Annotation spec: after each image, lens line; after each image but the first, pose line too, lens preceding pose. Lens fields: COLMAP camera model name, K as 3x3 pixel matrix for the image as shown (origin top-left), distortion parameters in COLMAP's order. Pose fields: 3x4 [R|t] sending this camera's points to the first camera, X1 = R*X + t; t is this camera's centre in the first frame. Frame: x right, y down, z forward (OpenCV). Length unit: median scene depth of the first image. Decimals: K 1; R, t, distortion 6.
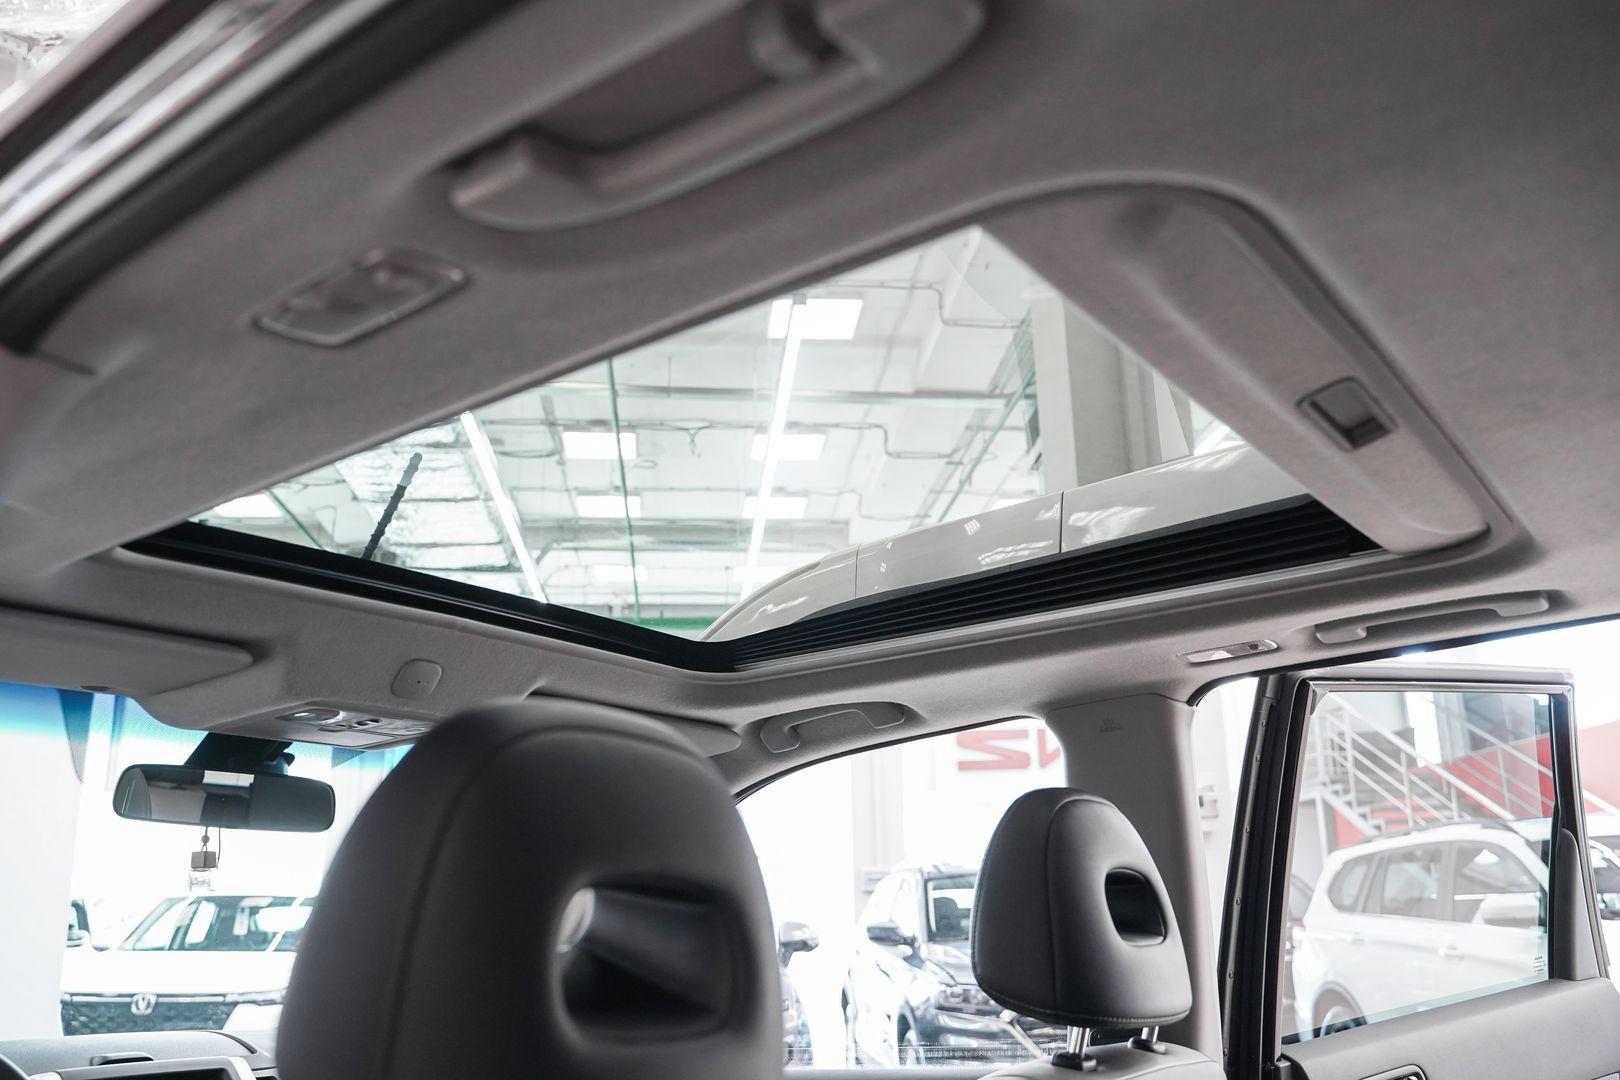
lens RADIAL K [[1313.5, 0, 810.0], [0, 1313.5, 540.0], [0, 0, 1]] dist [-0.127282, 0.099756]
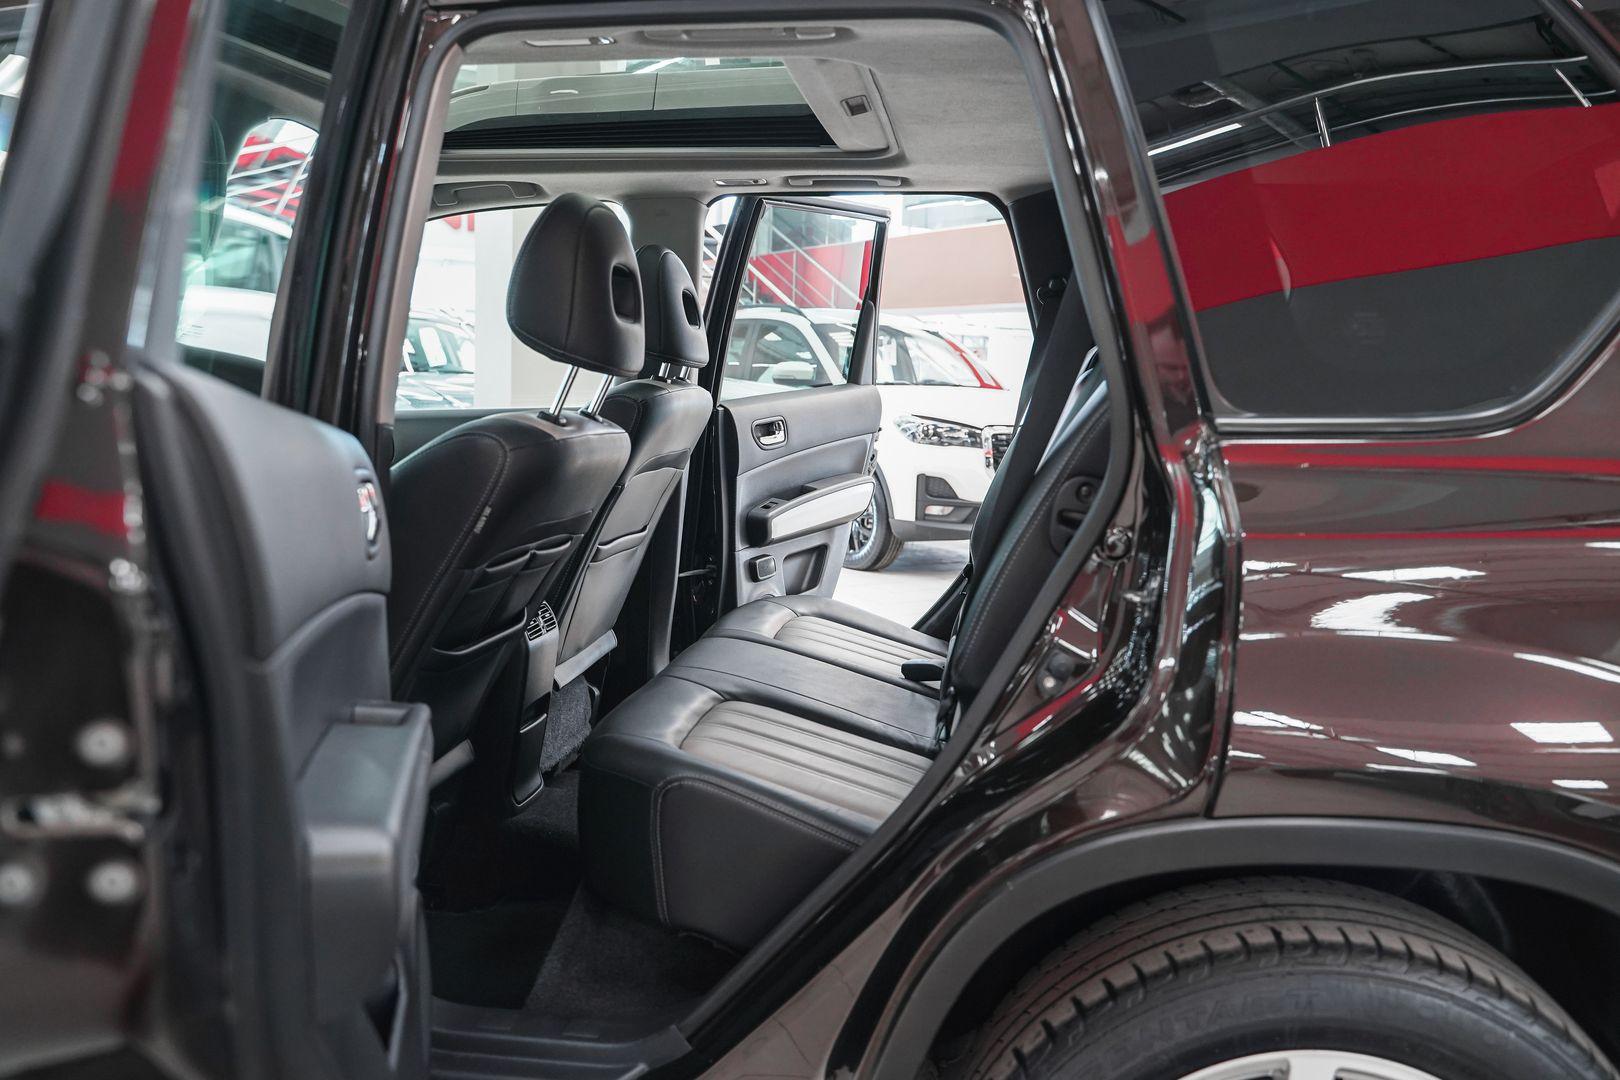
lens RADIAL K [[1313.5, 0, 810.0], [0, 1313.5, 540.0], [0, 0, 1]] dist [-0.127282, 0.099756]
pose [[0.863800, -0.002845, 0.503827, -0.383319], [-0.197875, 0.917721, 0.344434, -0.074811], [-0.463353, -0.397216, 0.792164, -0.515062]]
